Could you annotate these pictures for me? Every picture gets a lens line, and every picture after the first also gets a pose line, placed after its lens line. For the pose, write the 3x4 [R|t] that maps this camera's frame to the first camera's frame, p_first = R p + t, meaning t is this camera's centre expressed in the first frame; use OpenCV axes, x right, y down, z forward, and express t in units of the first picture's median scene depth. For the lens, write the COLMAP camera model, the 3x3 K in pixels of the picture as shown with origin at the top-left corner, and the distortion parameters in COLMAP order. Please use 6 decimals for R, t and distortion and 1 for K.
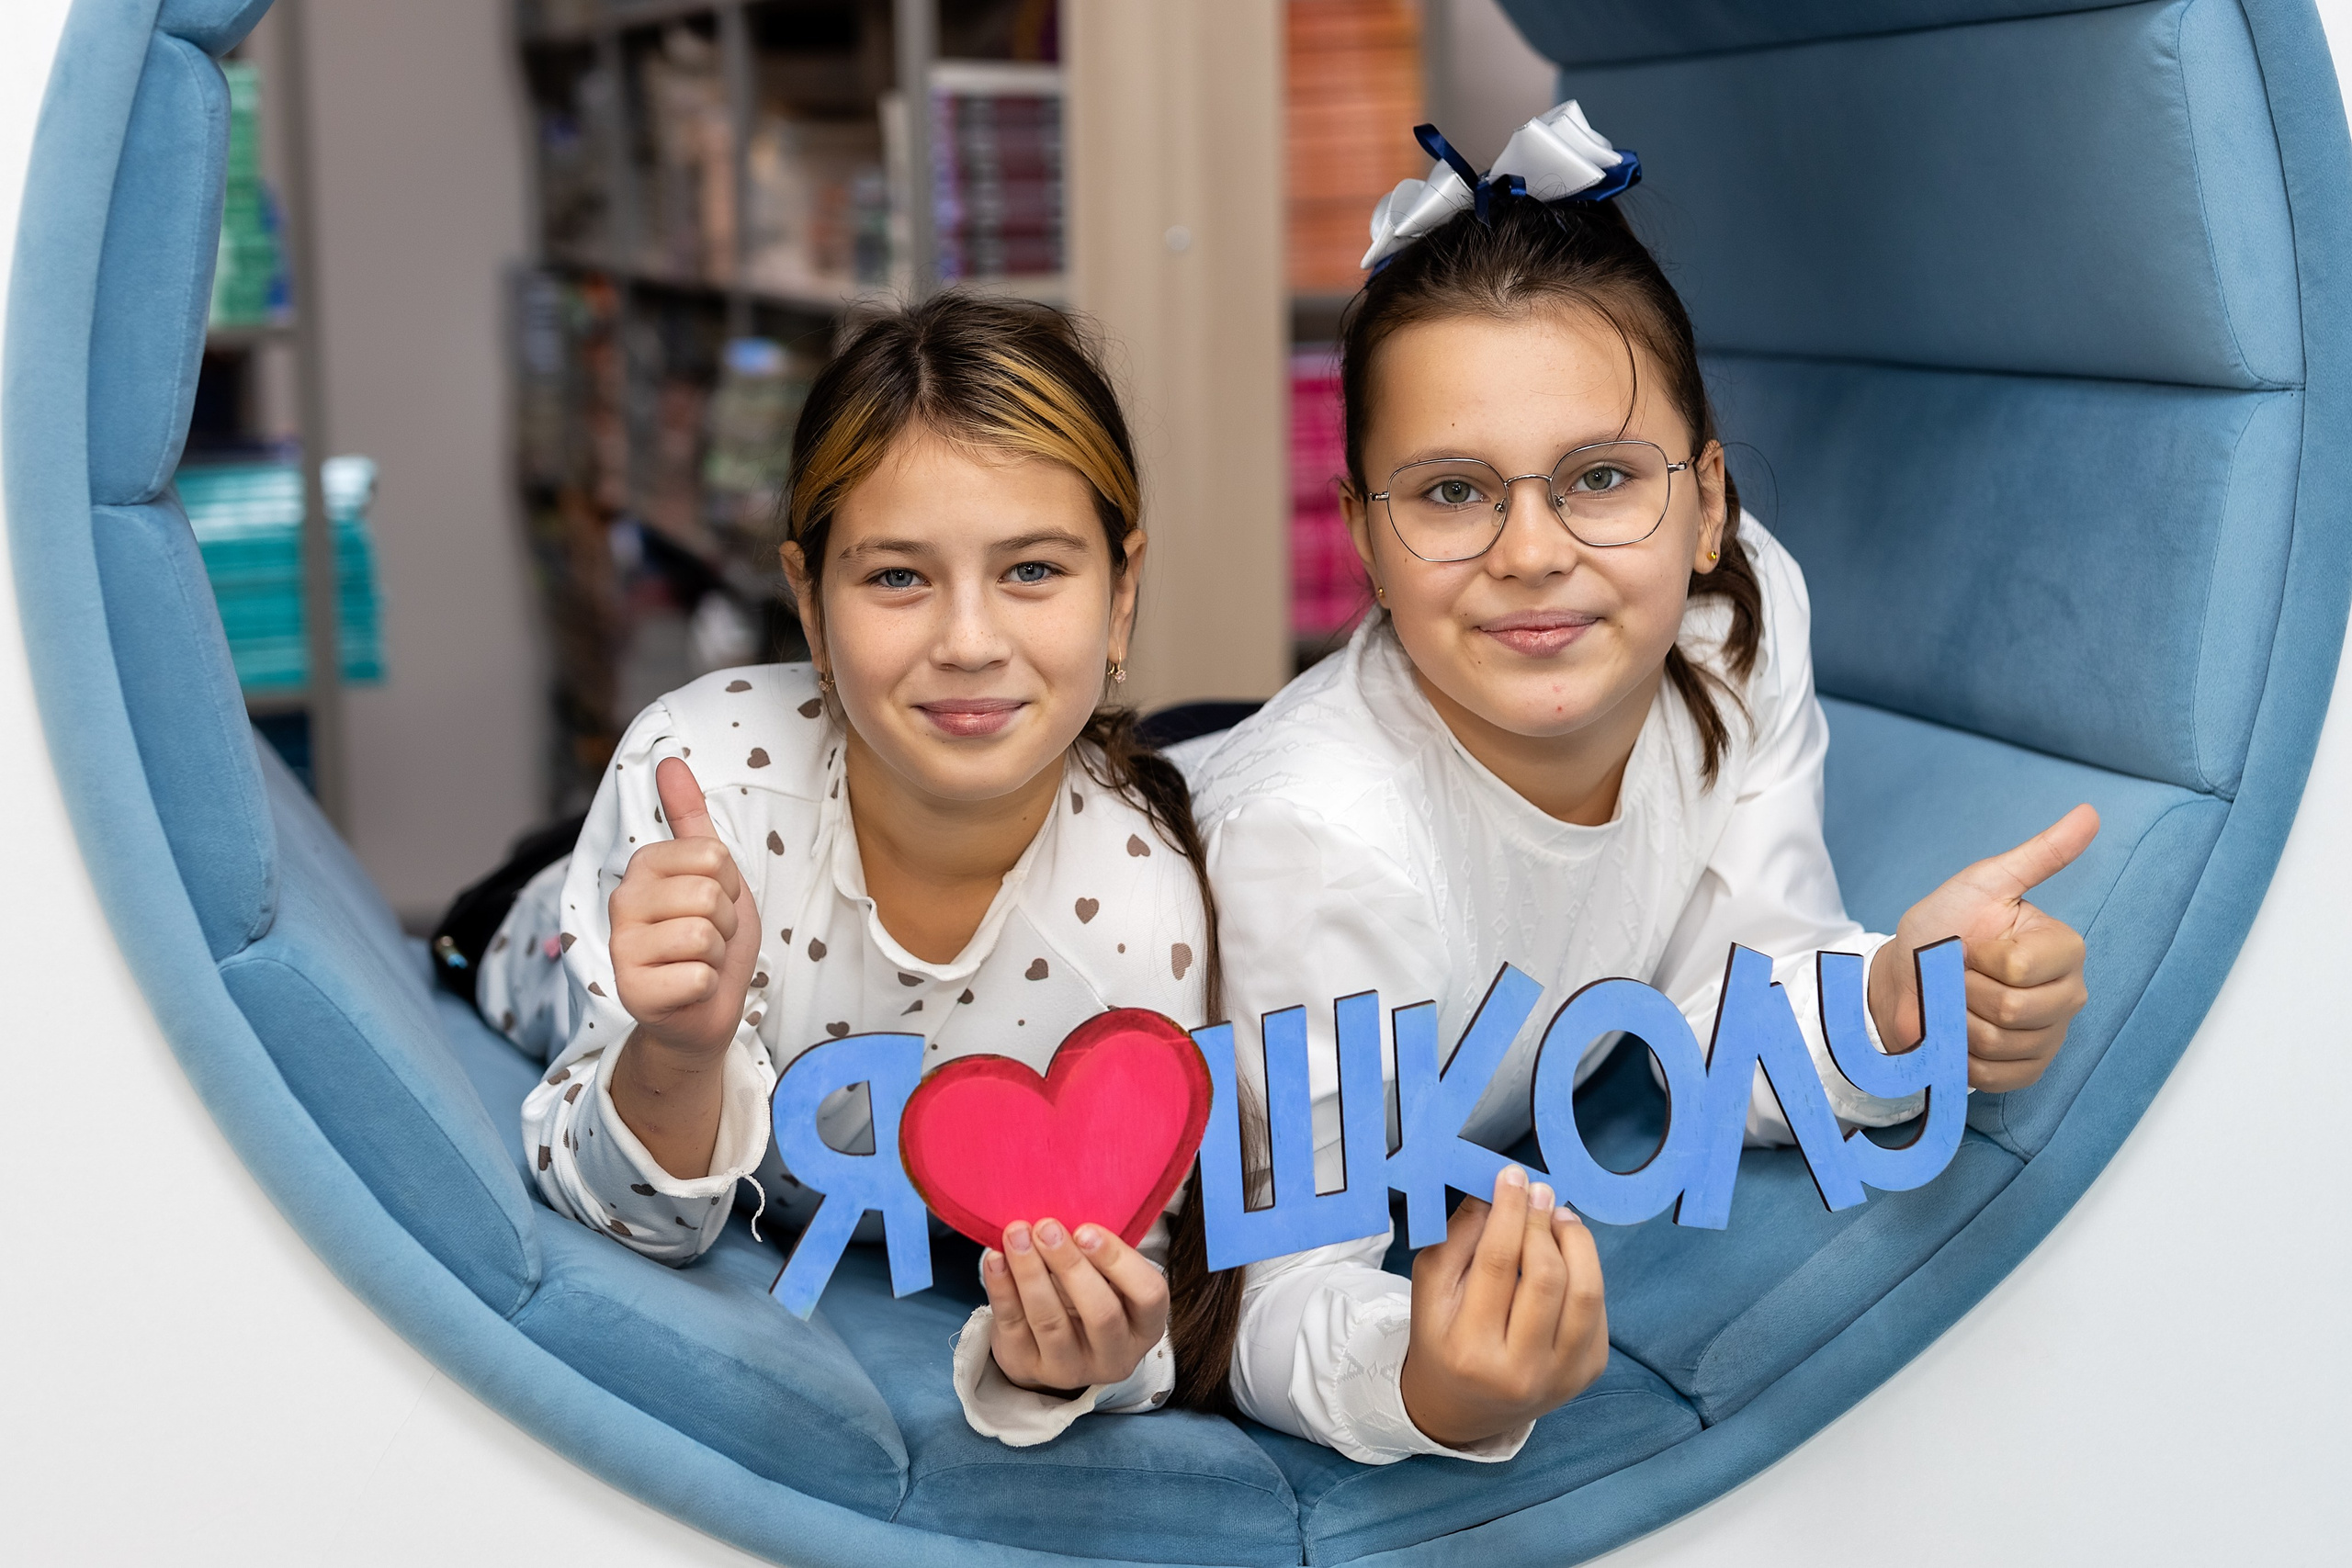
lens RADIAL K [[4062.9, 0, 1194.6], [0, 4062.9, 764.2], [0, 0, 1]] dist [0.038932, 0.000000]
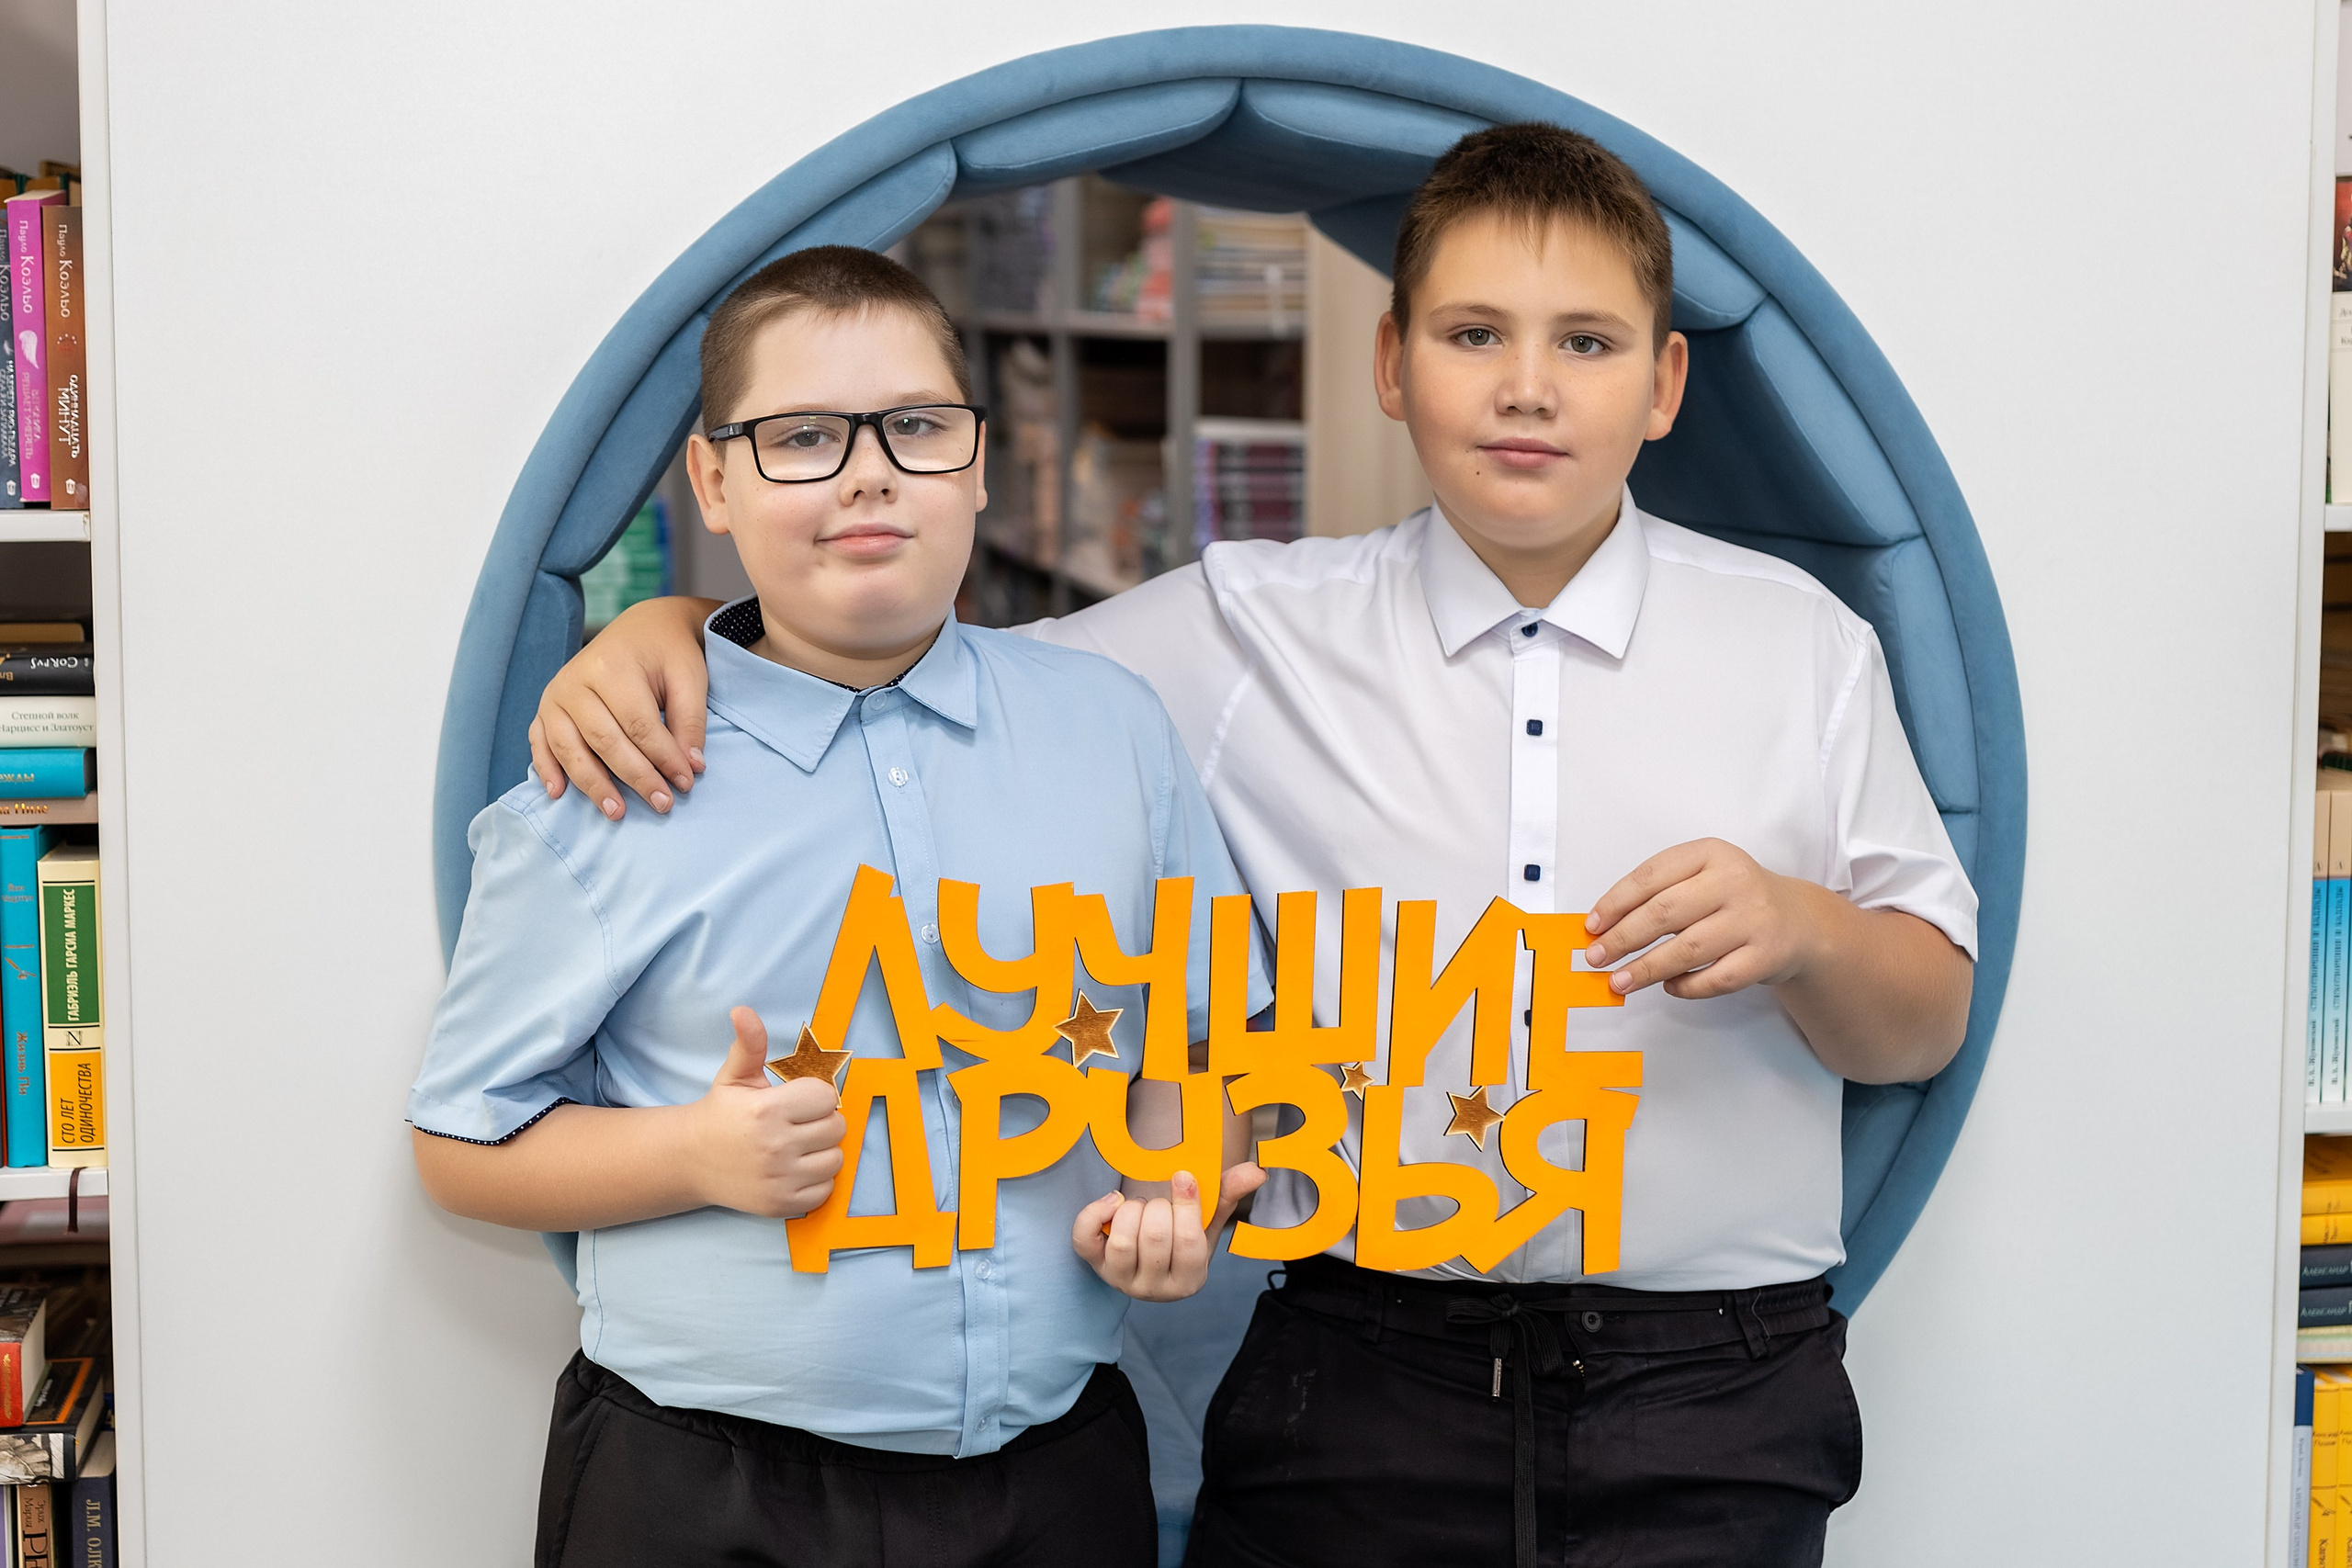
lens RADIAL K [[4295.9, 0, 1249.6], [0, 4295.9, 810.2], [0, 0, 1]] dist [-0.007768, 0.000000]
pose [[0.994553, 0.031402, -0.099386, 0.163907], [-0.034128, 0.999083, -0.025846, -0.044167], [0.098484, 0.029097, 0.994713, -0.547157]]
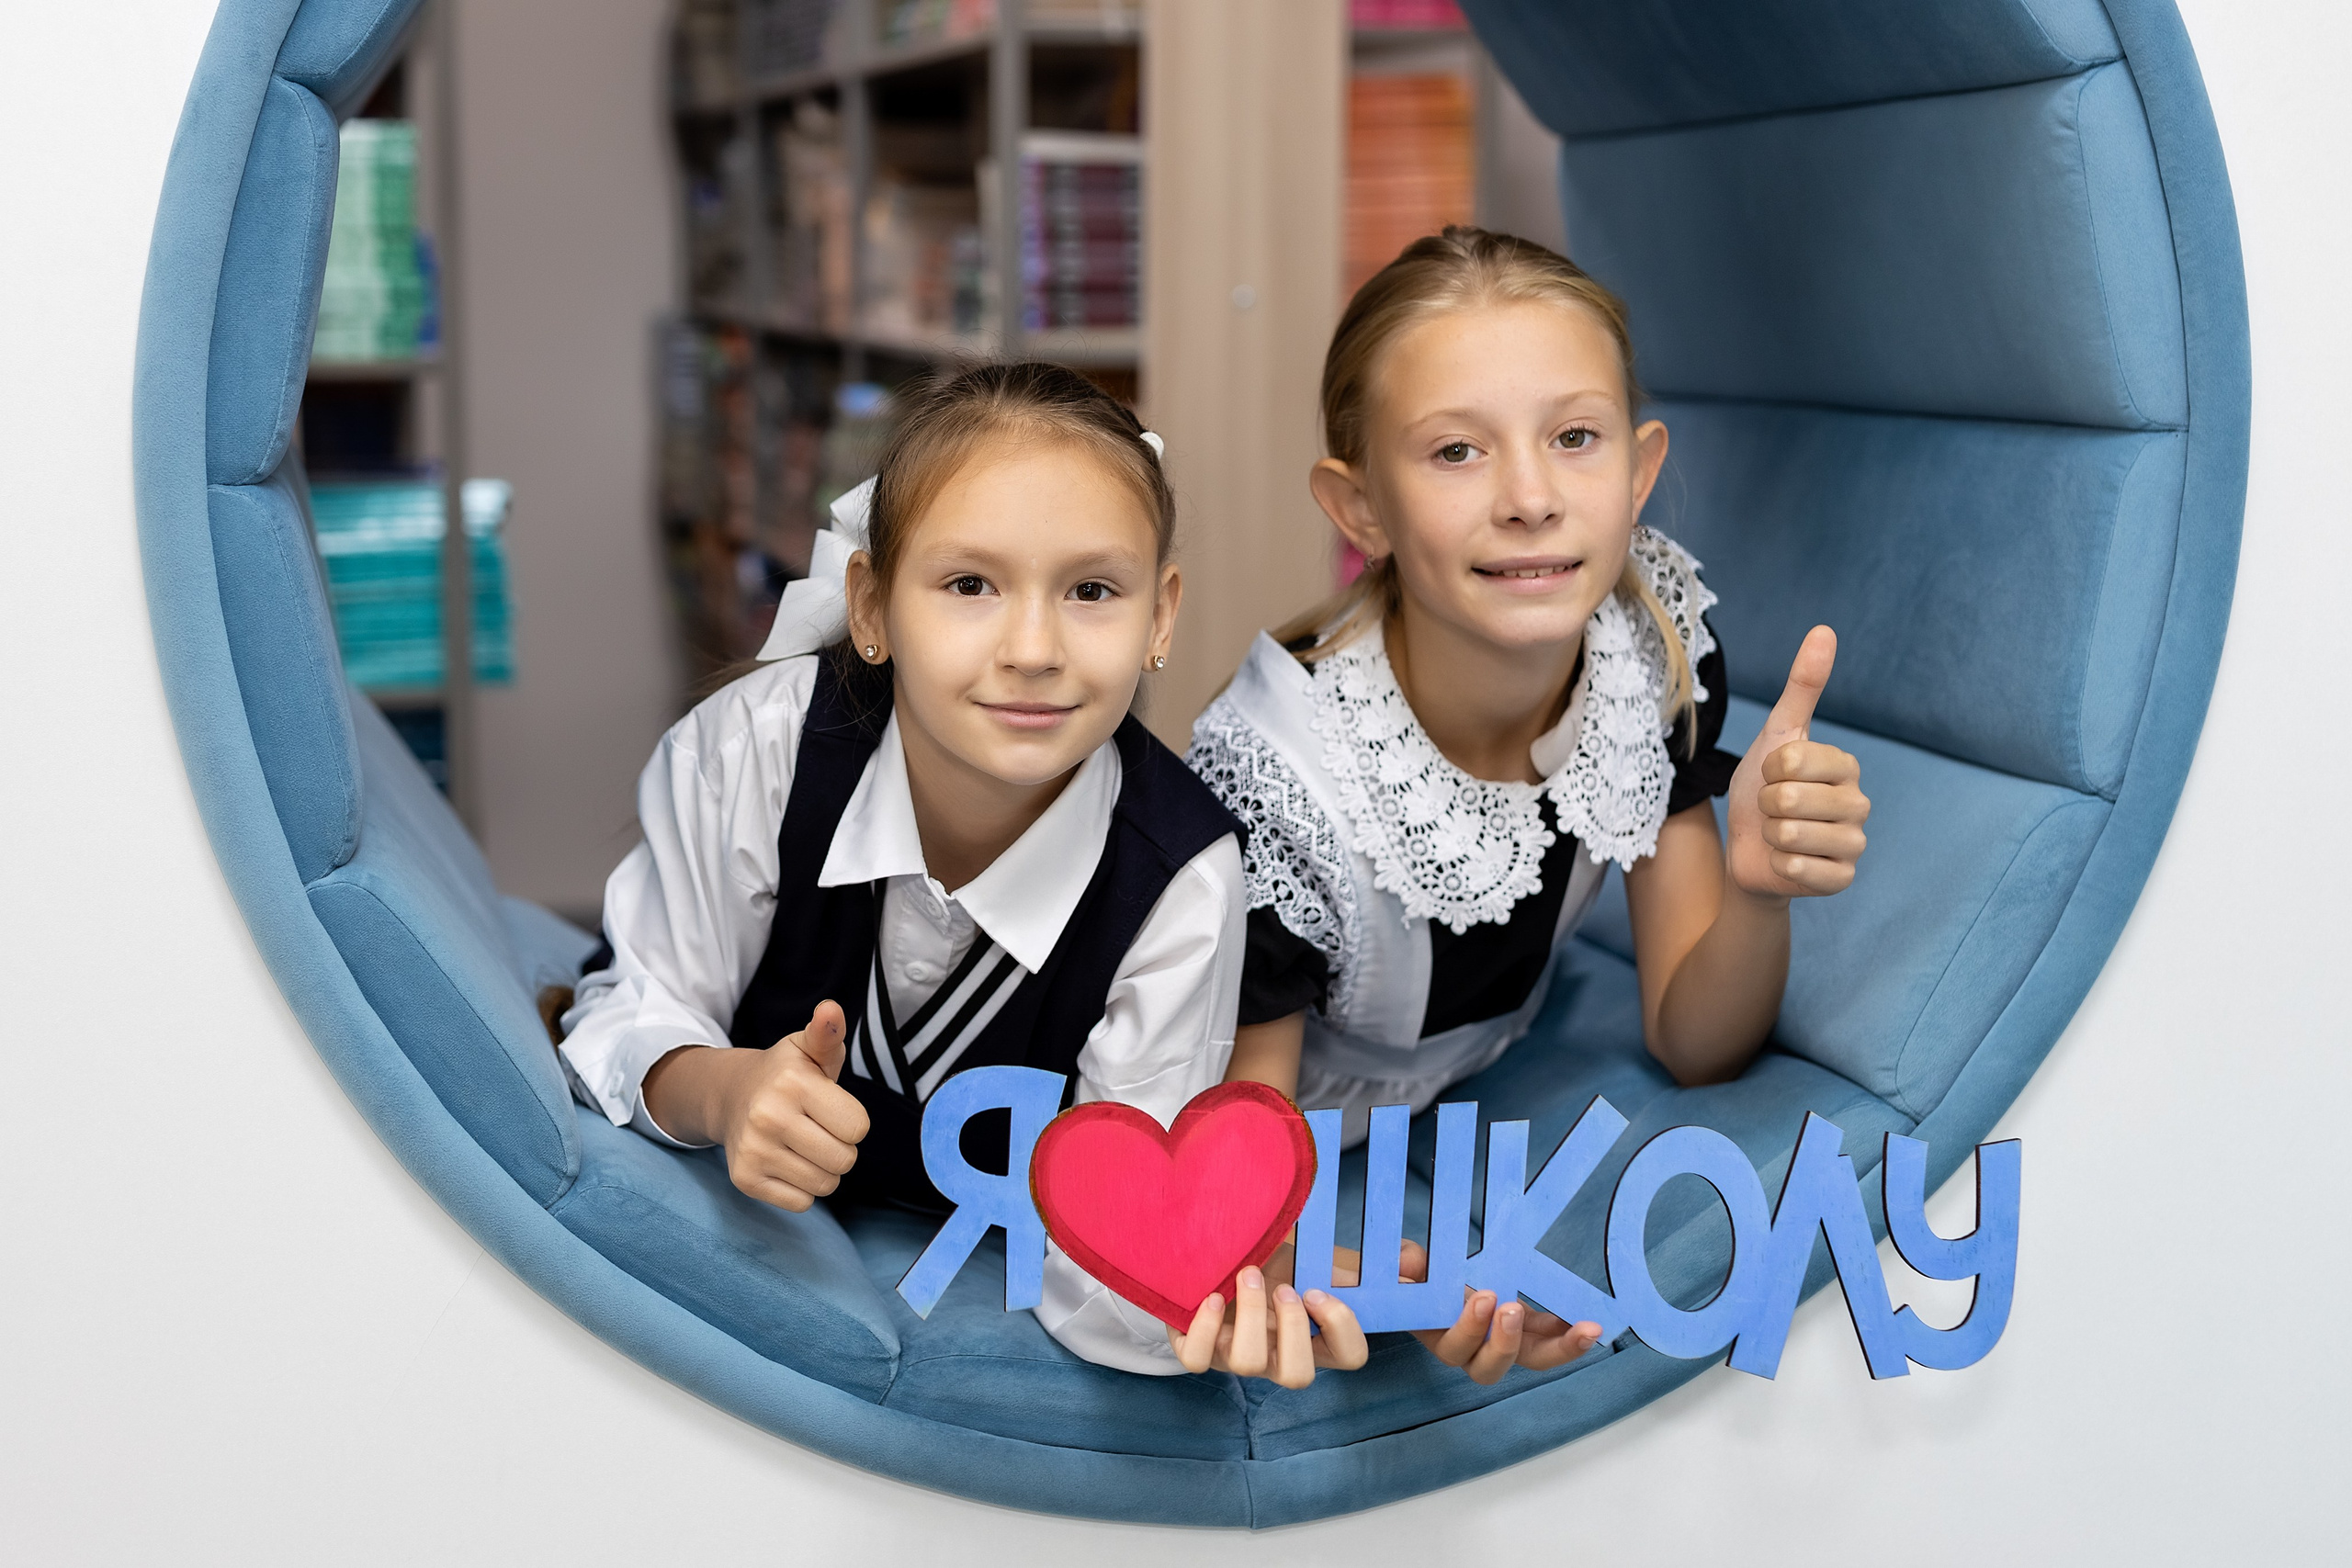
lens RADIAL K [[3875.7, 0, 1059.6], [0, 3875.7, 759.8], [0, 0, 1]] dist [0.038748, 0.000000]
pose [[0.997311, 0.026498, -0.068330, 0.041141], [-0.027483, 0.999531, -0.013511, 0.019695], [0.067940, 0.015352, 0.997571, -0.070946]]
